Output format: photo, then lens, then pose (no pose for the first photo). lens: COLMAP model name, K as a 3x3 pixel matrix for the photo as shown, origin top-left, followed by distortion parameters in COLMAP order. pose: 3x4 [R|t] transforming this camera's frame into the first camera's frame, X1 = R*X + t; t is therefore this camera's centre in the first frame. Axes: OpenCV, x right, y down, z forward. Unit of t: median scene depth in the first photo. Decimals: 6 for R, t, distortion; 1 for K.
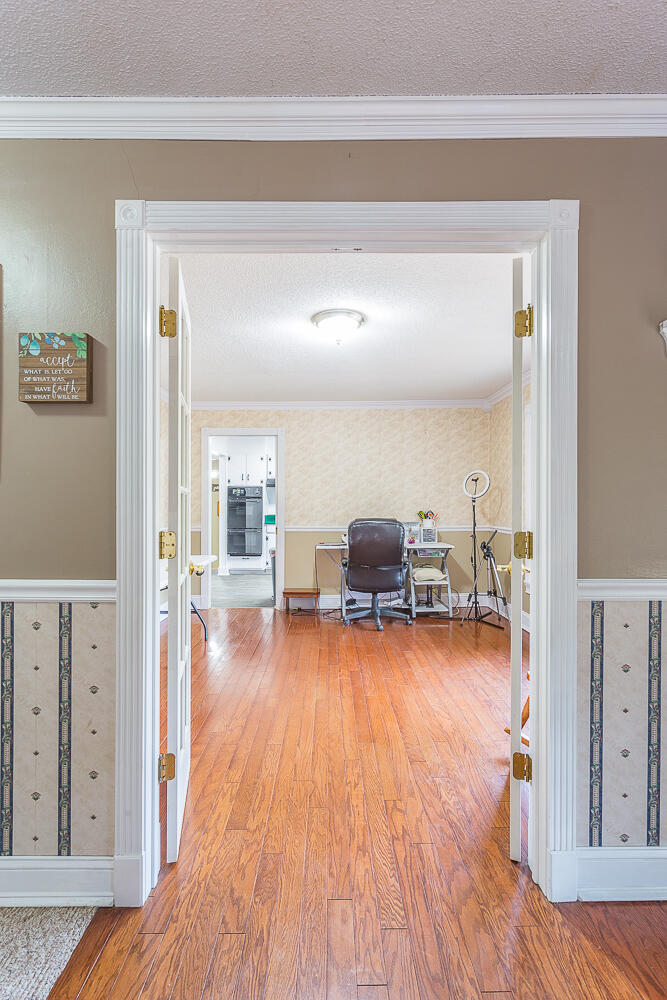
lens RADIAL K [[474.8, 0, 334.2], [0, 474.8, 496.5], [0, 0, 1]] dist [0.002921, 0.003383]
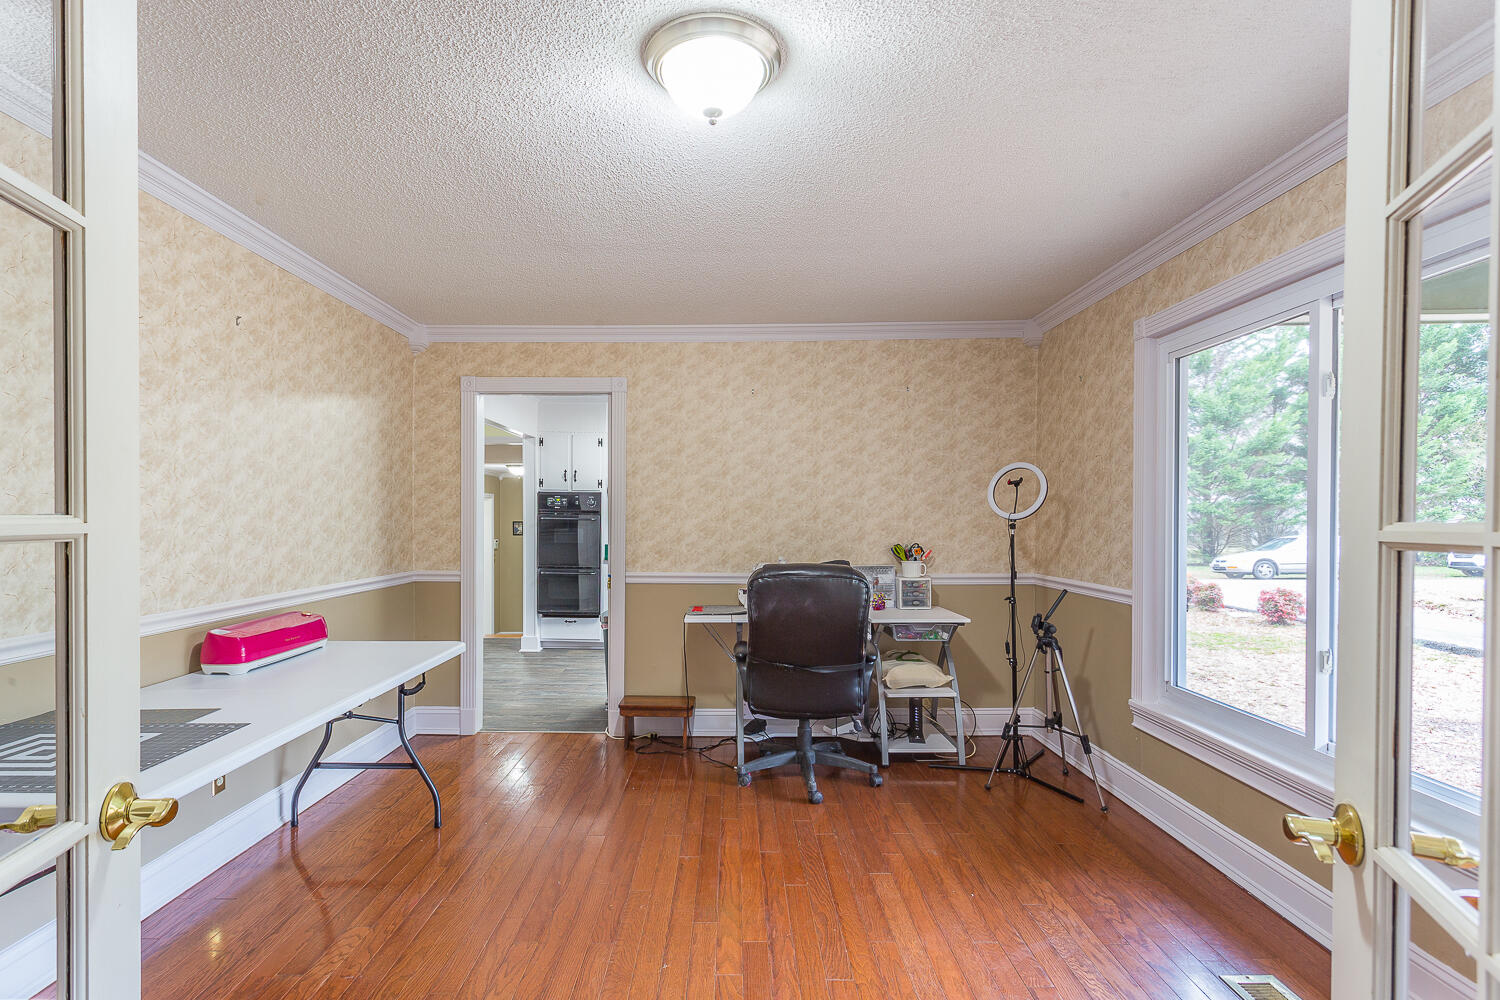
lens RADIAL K [[712.2, 0, 705.6], [0, 712.2, 507.2], [0, 0, 1]] dist [0.002921, 0.003383]
pose [[0.998707, 0.004864, -0.050597, 0.018996], [-0.004718, 0.999984, 0.003011, -0.009961], [0.050611, -0.002769, 0.998715, 0.249479]]
